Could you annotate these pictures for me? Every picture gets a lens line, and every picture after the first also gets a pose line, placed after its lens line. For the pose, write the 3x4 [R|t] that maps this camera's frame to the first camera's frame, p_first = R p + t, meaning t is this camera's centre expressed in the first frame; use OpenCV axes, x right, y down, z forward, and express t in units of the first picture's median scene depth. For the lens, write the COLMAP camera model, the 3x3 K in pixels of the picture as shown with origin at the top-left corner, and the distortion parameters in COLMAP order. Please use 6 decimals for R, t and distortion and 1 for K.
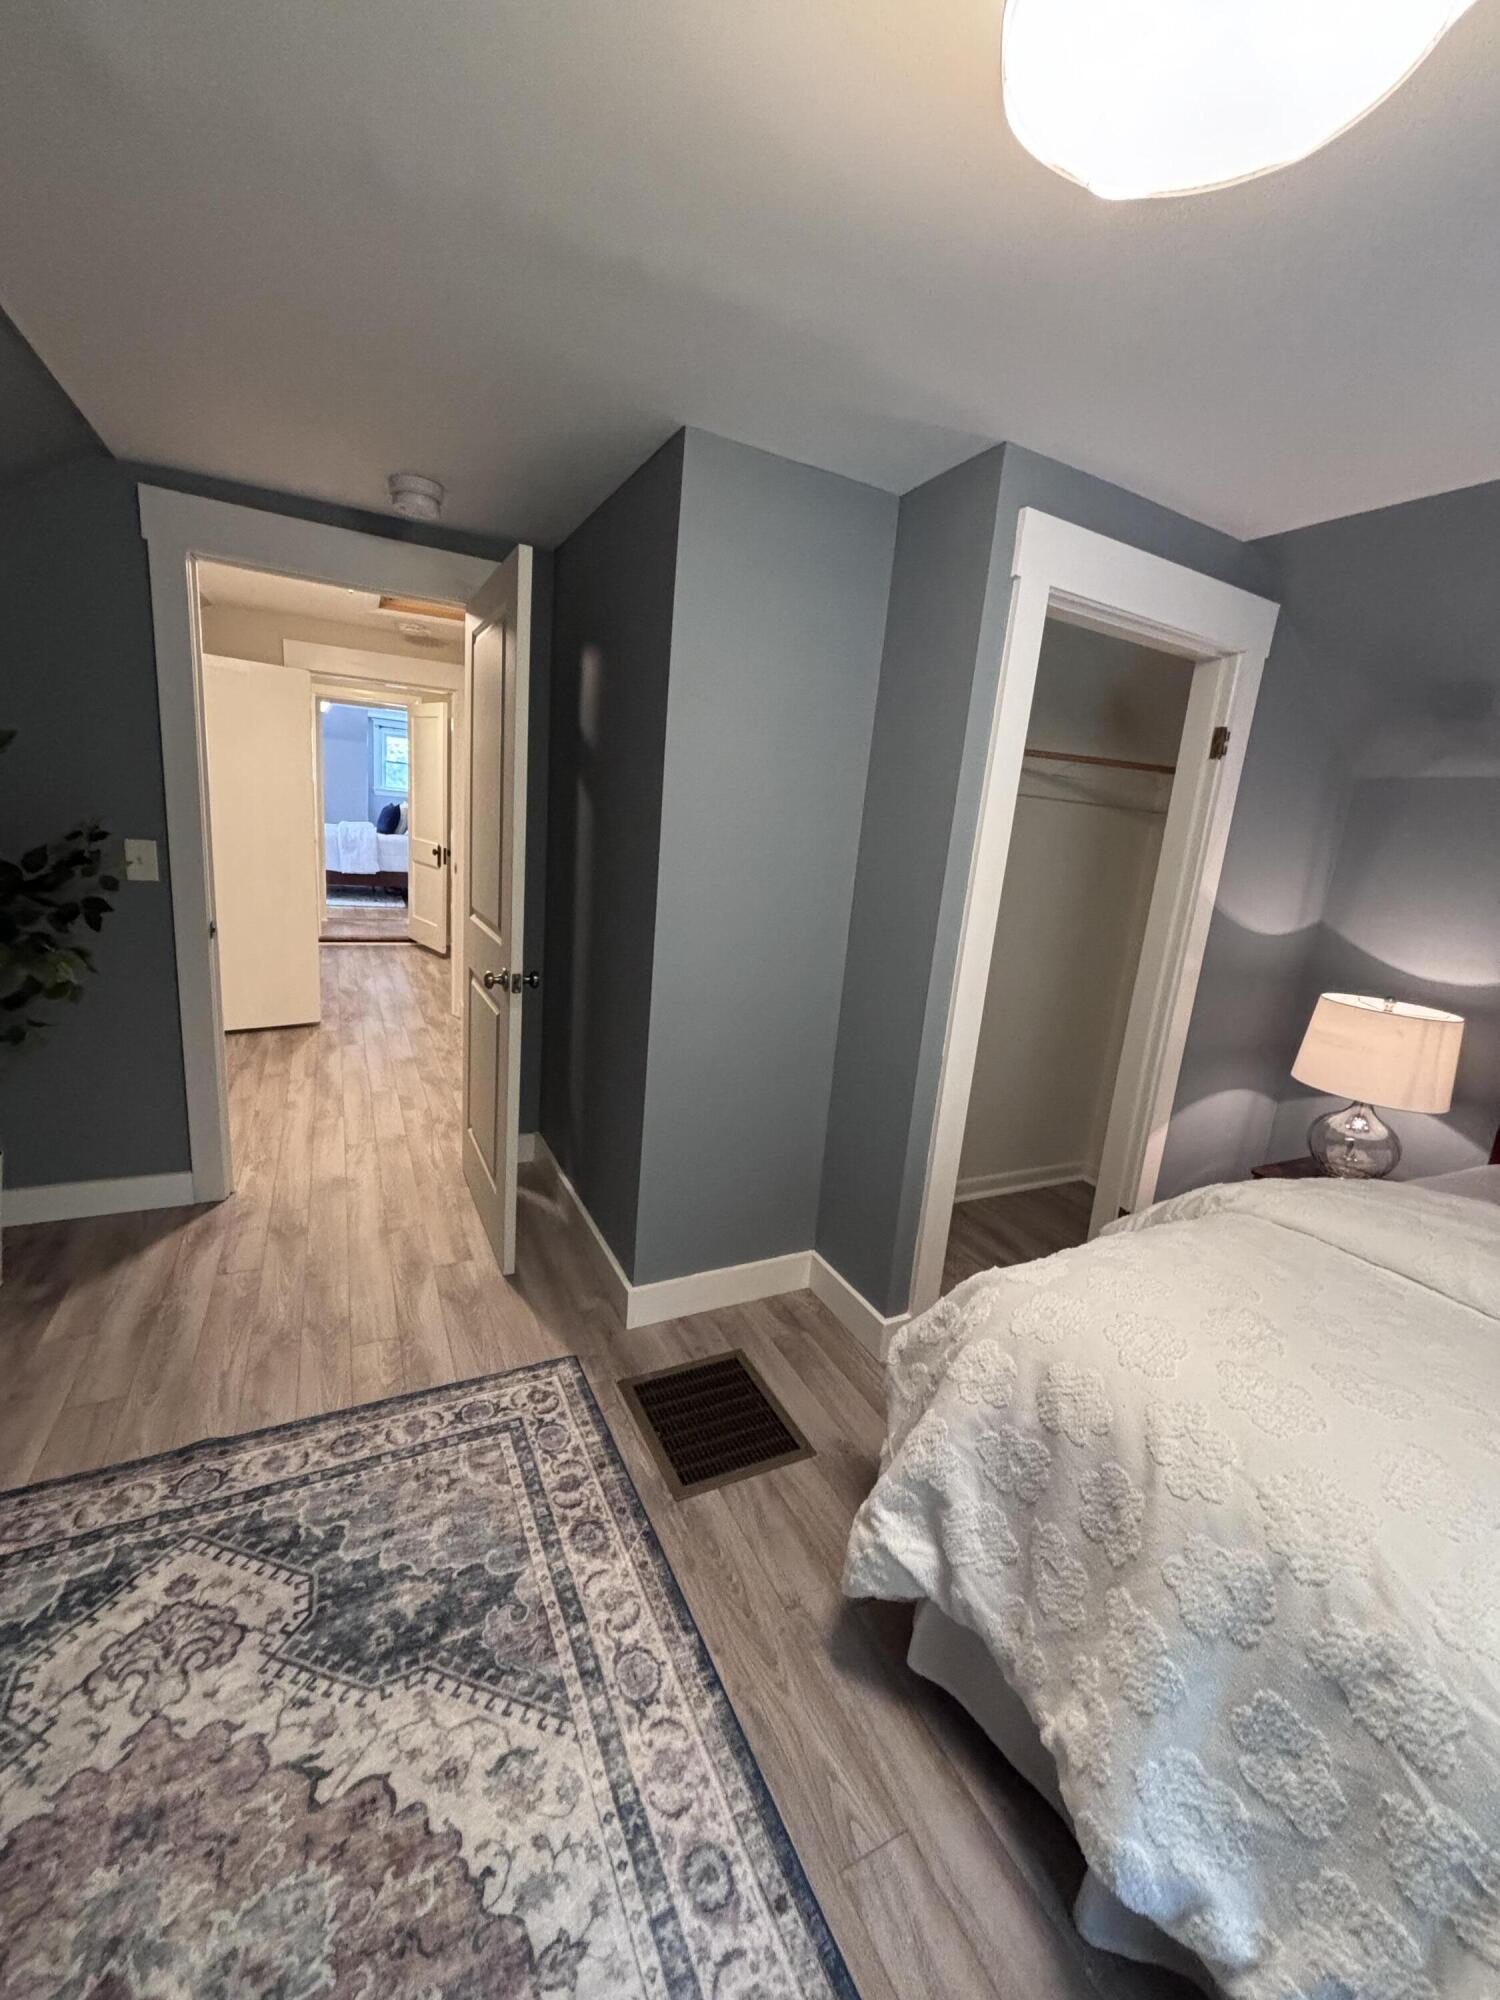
lens RADIAL K [[804.0, 0, 753.8], [0, 804.0, 1002.2], [0, 0, 1]] dist [-0.007323, -0.000230]
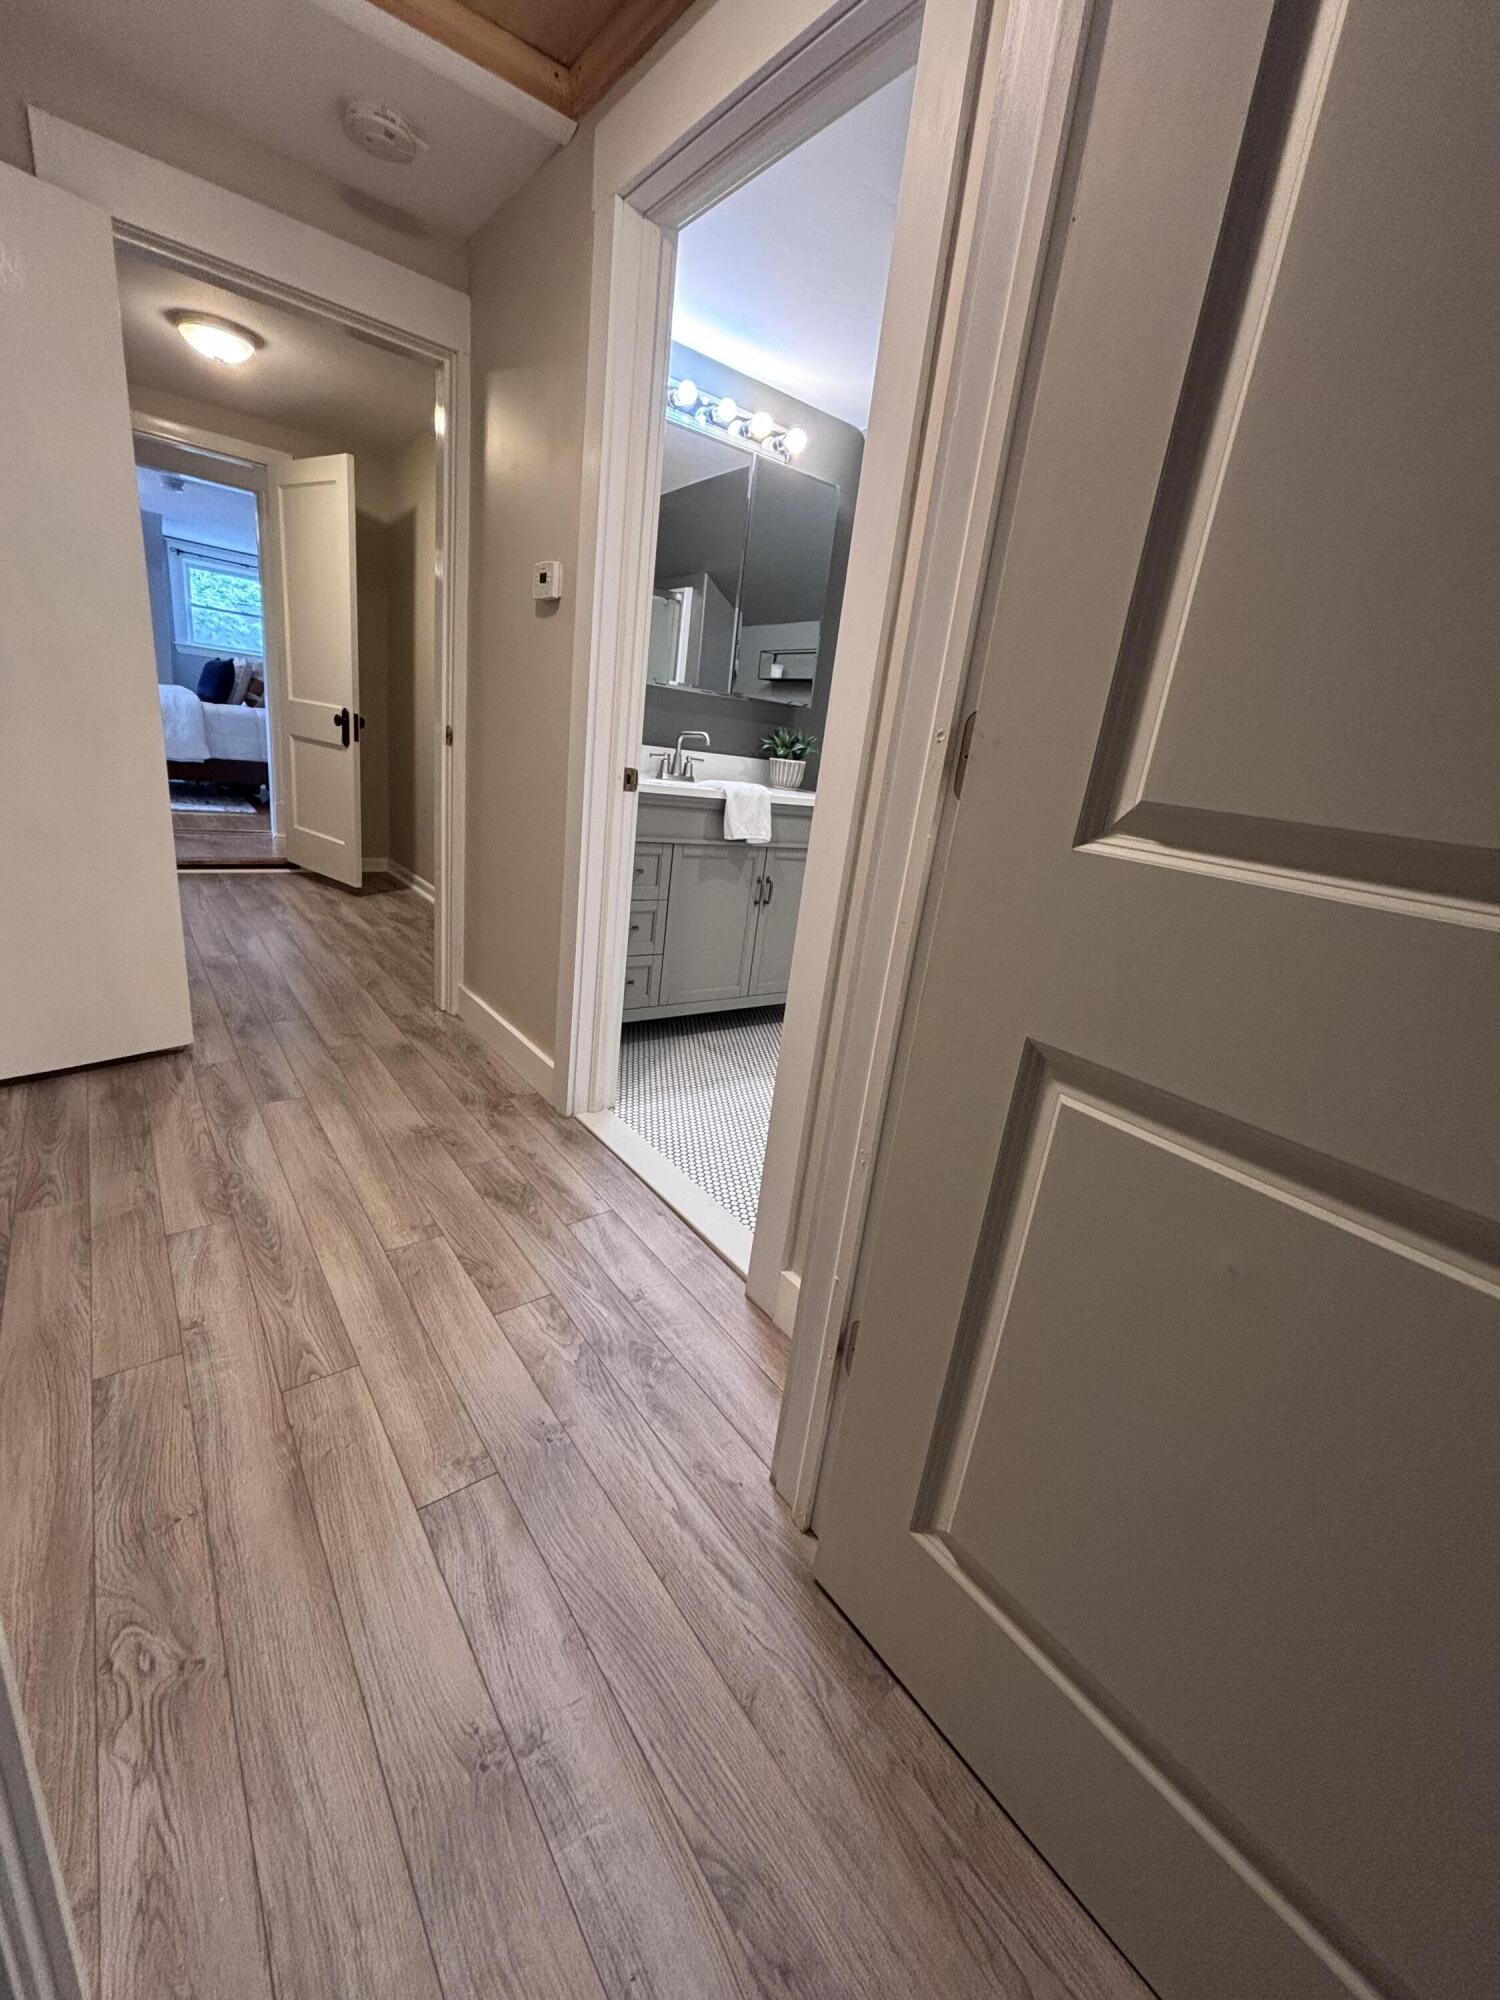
lens RADIAL K [[804.0, 0, 762.0], [0, 804.0, 1012.1], [0, 0, 1]] dist [-0.007323, -0.000230]
pose [[0.980918, -0.029694, 0.192142, -0.308053], [0.007547, 0.993338, 0.114987, -0.053095], [-0.194277, -0.111343, 0.974607, 0.480505]]
